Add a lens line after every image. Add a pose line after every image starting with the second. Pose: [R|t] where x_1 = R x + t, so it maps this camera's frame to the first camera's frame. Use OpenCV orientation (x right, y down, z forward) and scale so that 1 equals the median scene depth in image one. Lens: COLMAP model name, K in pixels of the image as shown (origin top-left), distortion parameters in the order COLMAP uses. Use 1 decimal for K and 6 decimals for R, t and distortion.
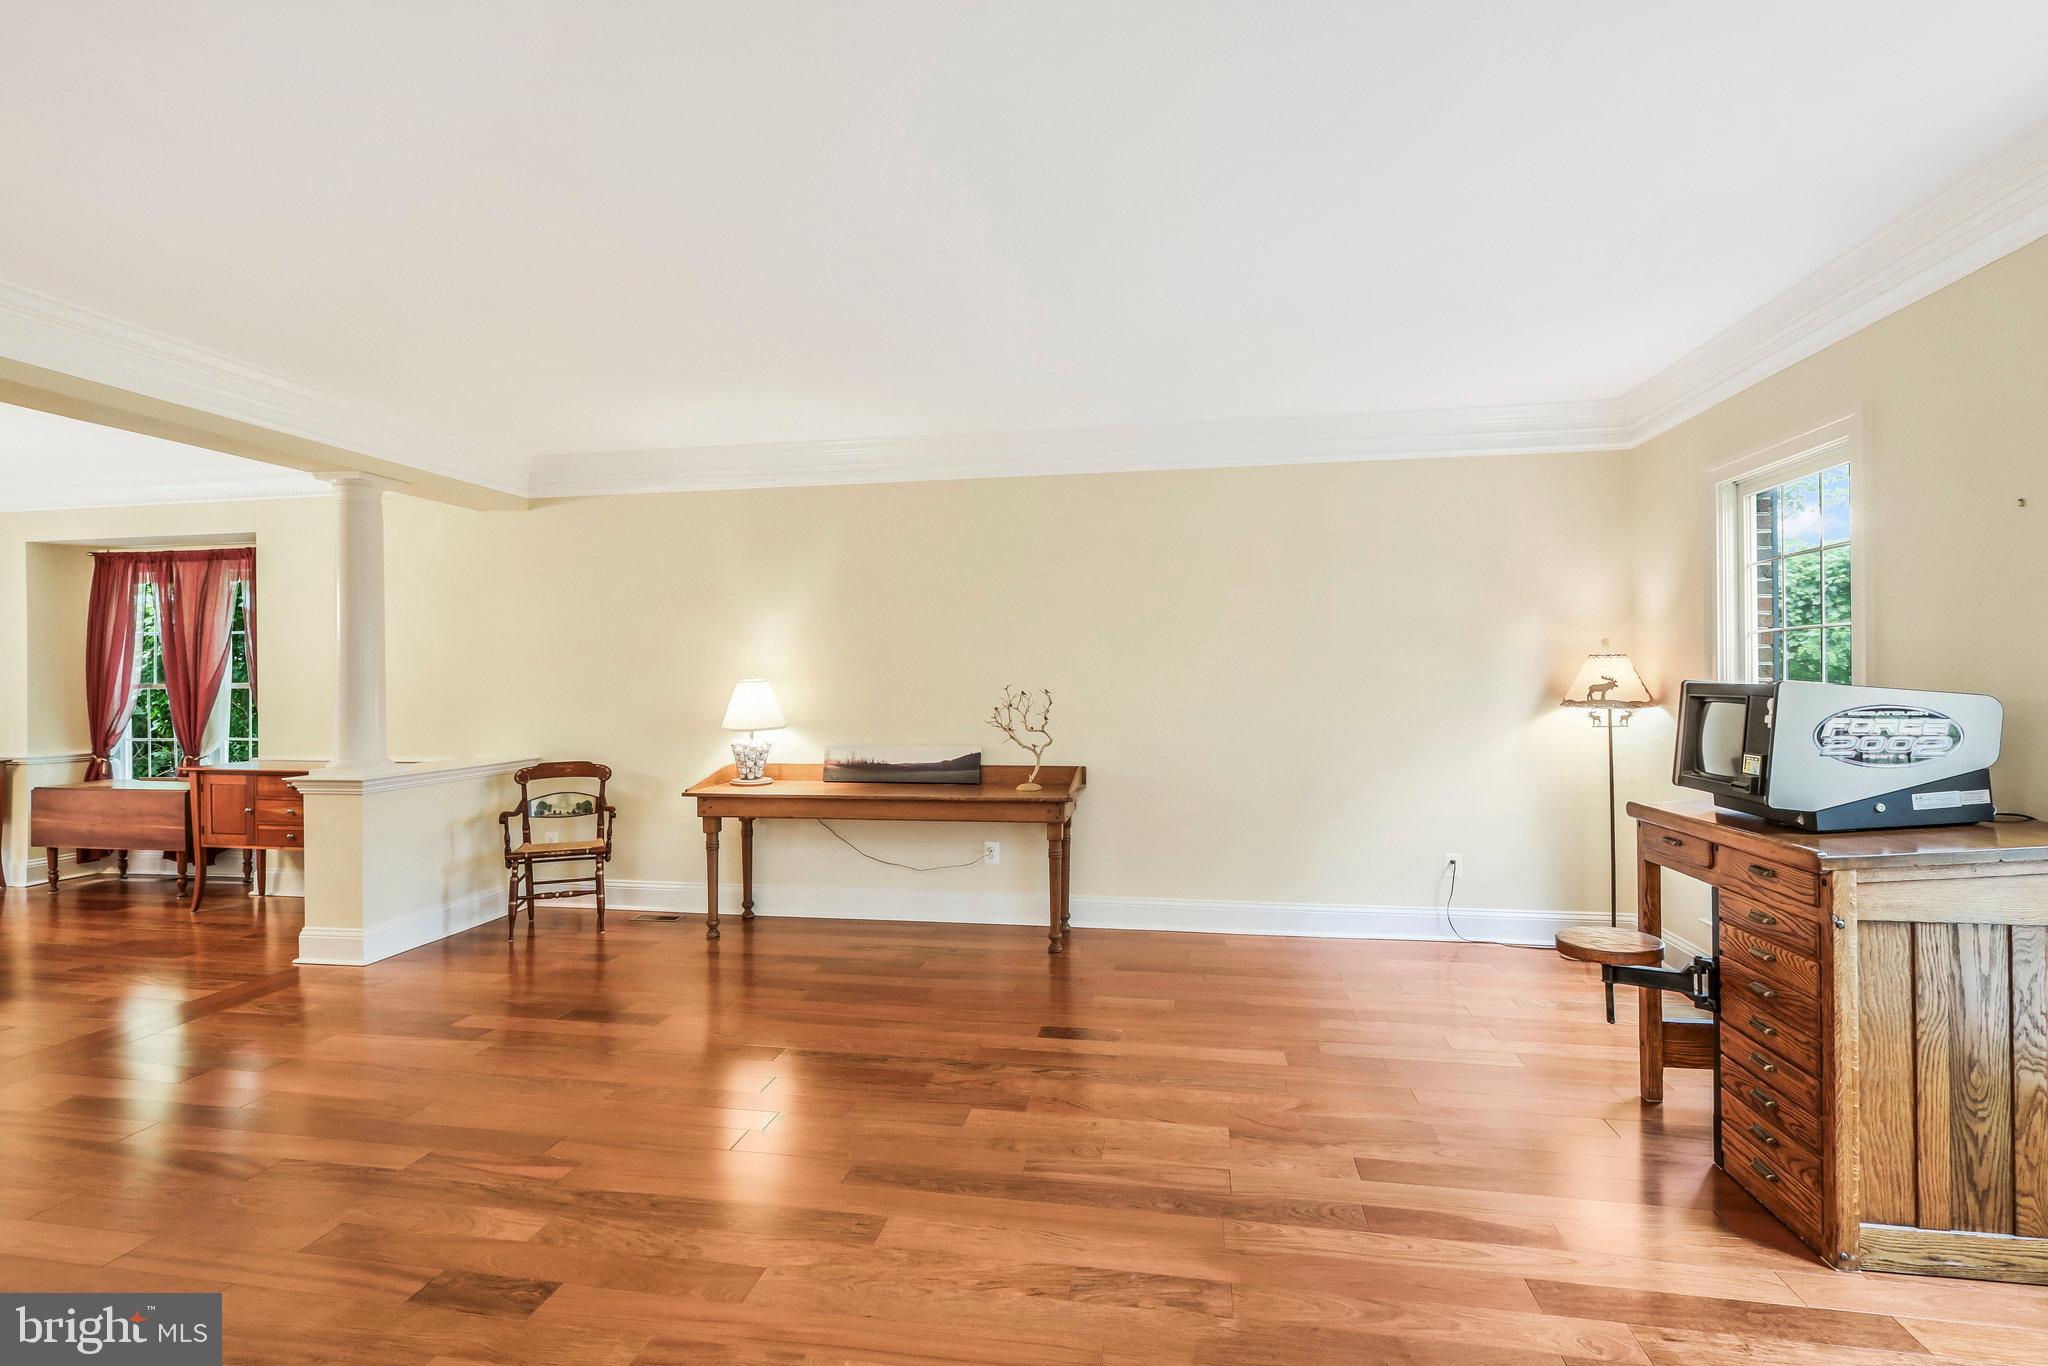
lens RADIAL K [[977.8, 0, 1010.3], [0, 977.8, 686.0], [0, 0, 1]] dist [-0.000083, 0.000976]
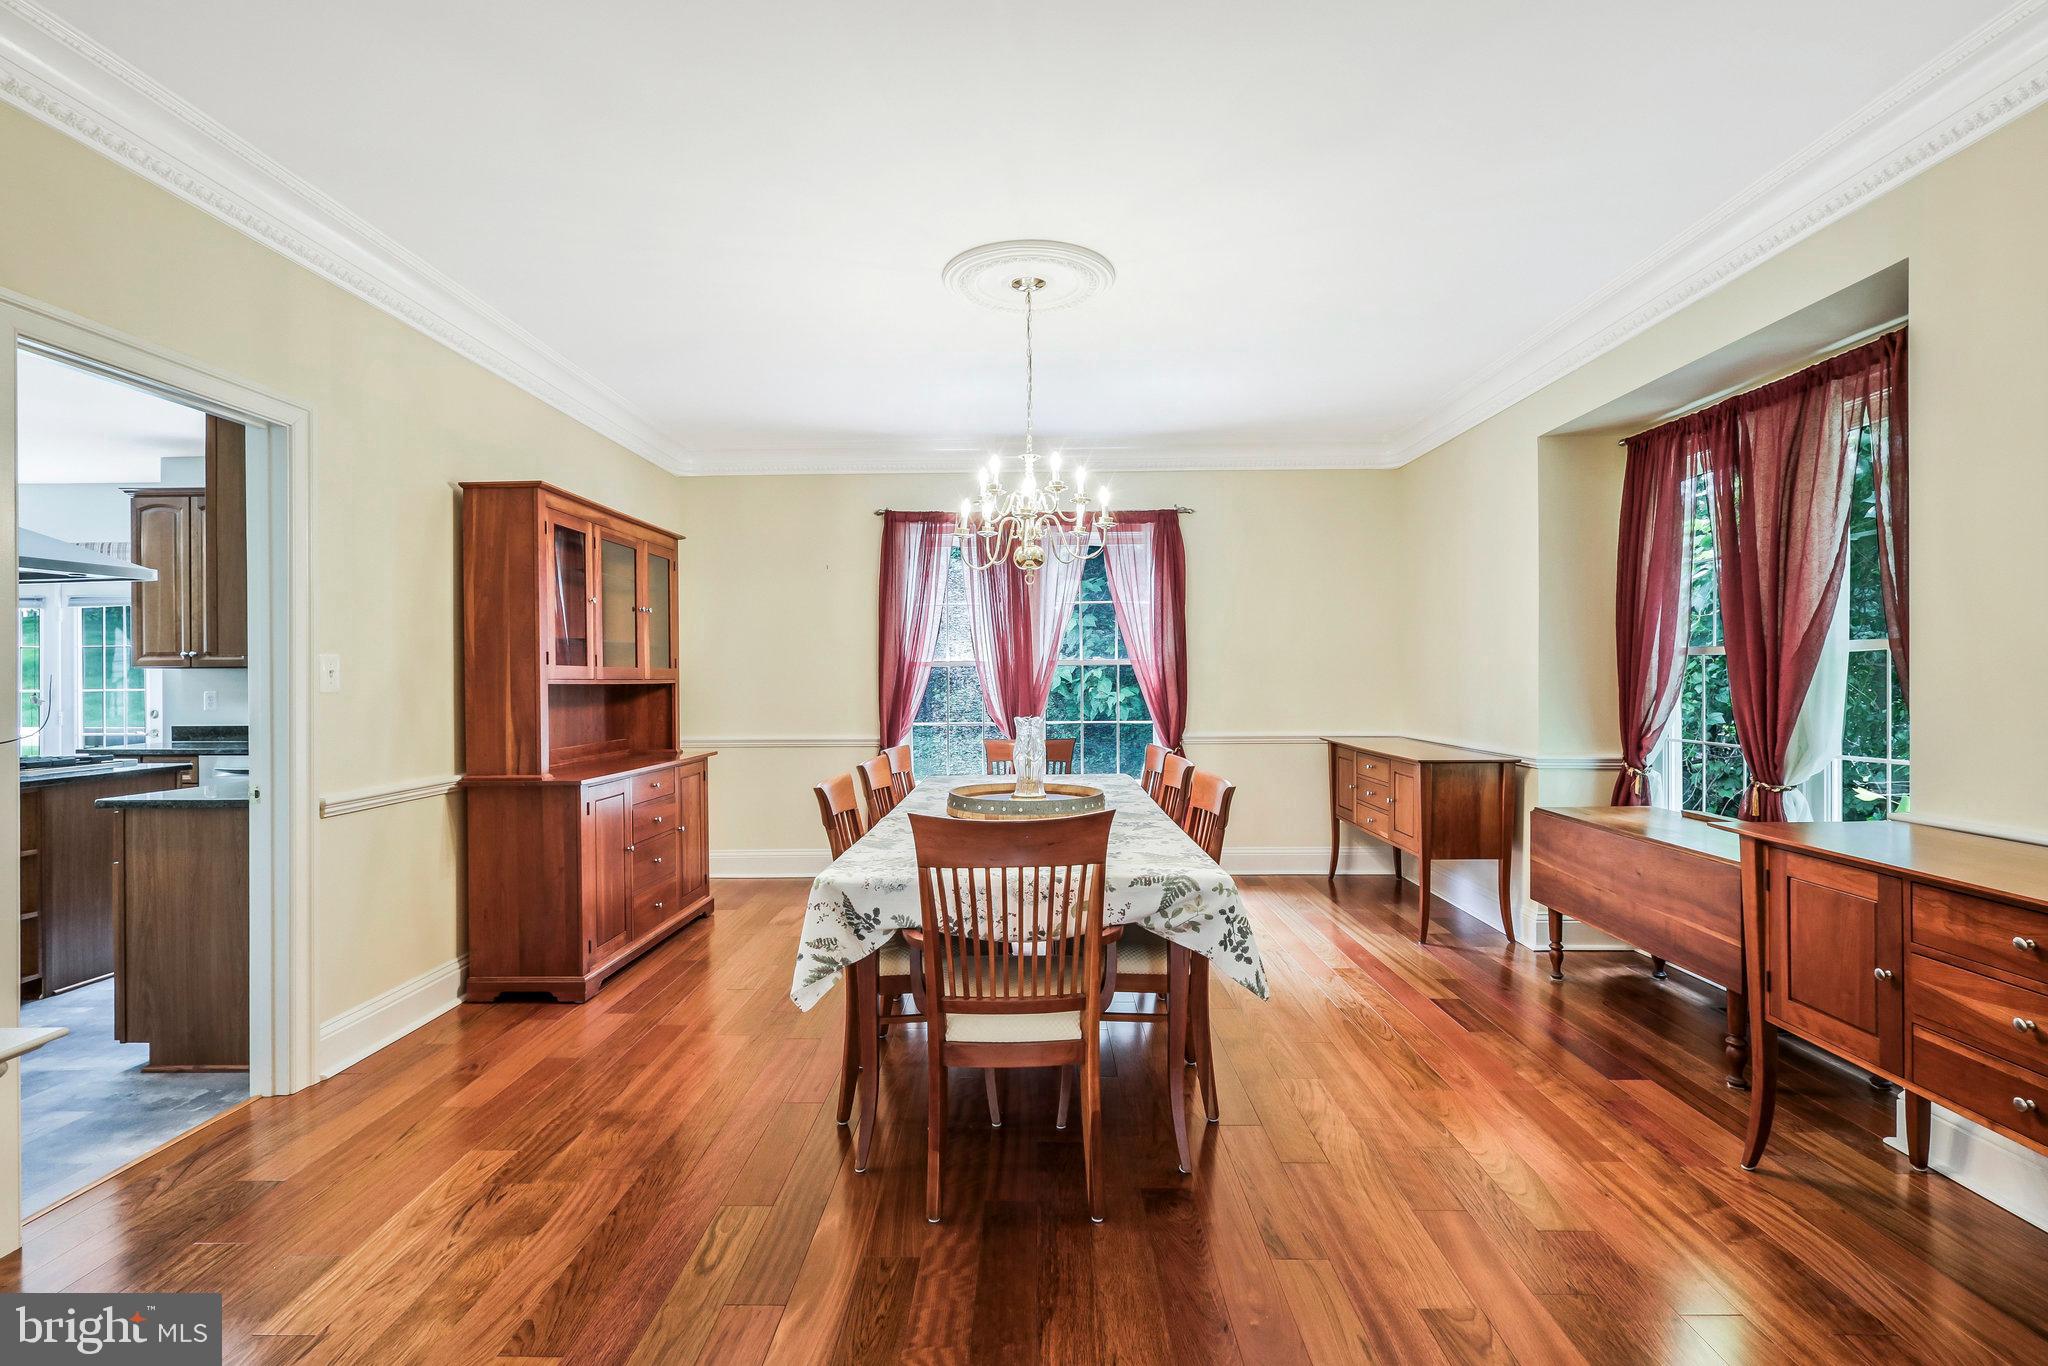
lens RADIAL K [[951.4, 0, 1024.0], [0, 951.4, 683.0], [0, 0, 1]] dist [-0.001698, -0.000213]
pose [[0.173235, 0.011236, -0.984816, -0.522006], [0.002524, 0.999927, 0.011853, 0.014712], [0.984877, -0.004539, 0.173194, 0.667801]]
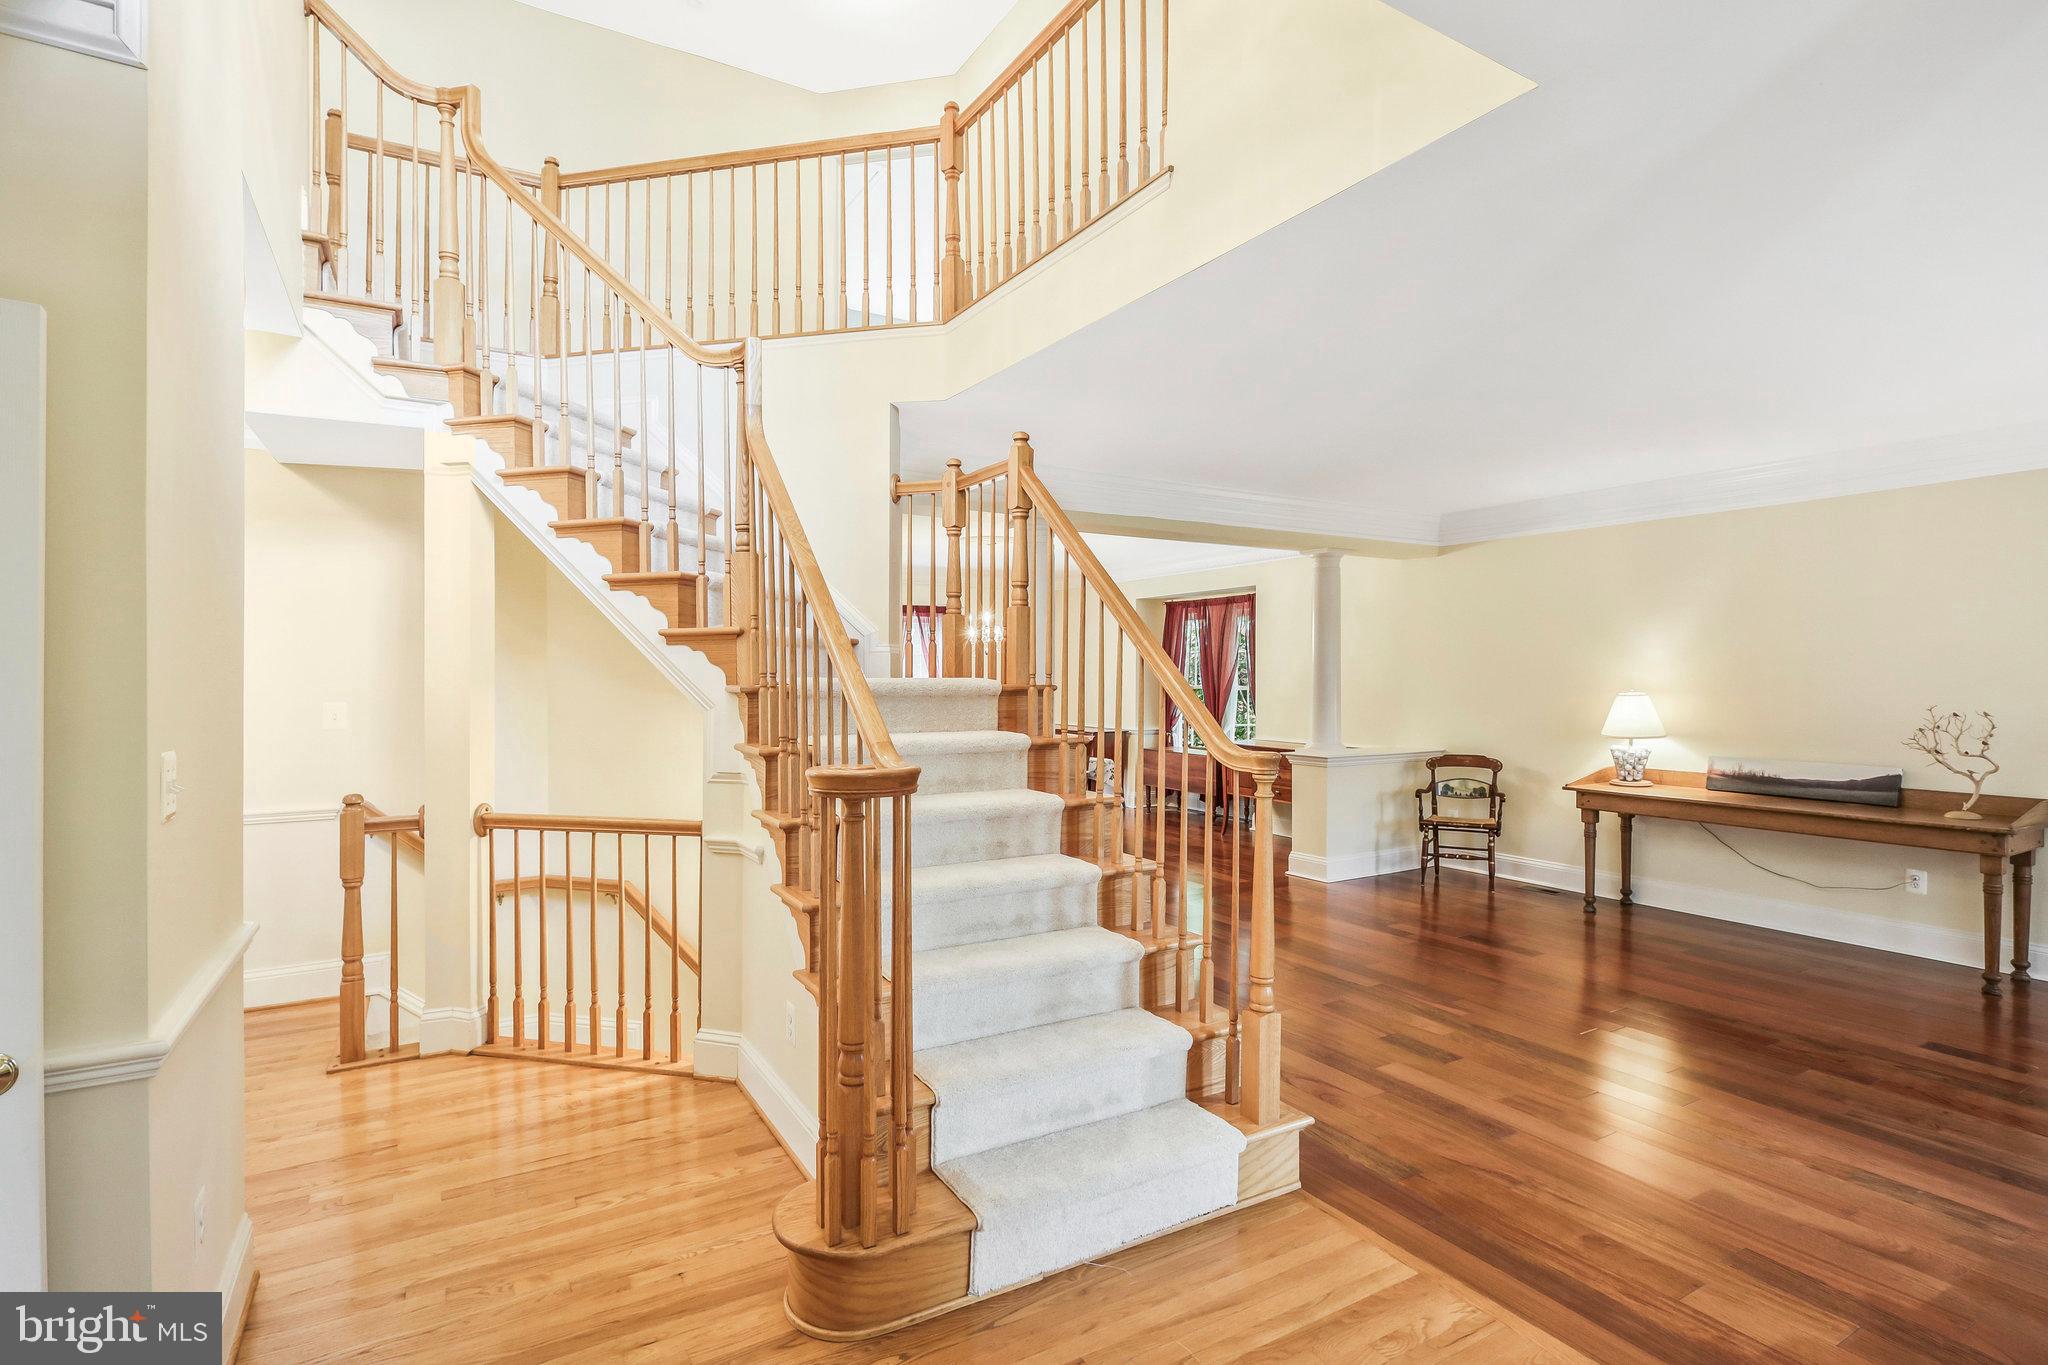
lens RADIAL K [[977.8, 0, 1010.3], [0, 977.8, 685.5], [0, 0, 1]] dist [-0.000083, 0.000976]
pose [[0.653495, 0.015097, -0.756780, 0.121181], [-0.011915, 0.999882, 0.009658, -0.017833], [0.756837, 0.002705, 0.653598, -0.283211]]
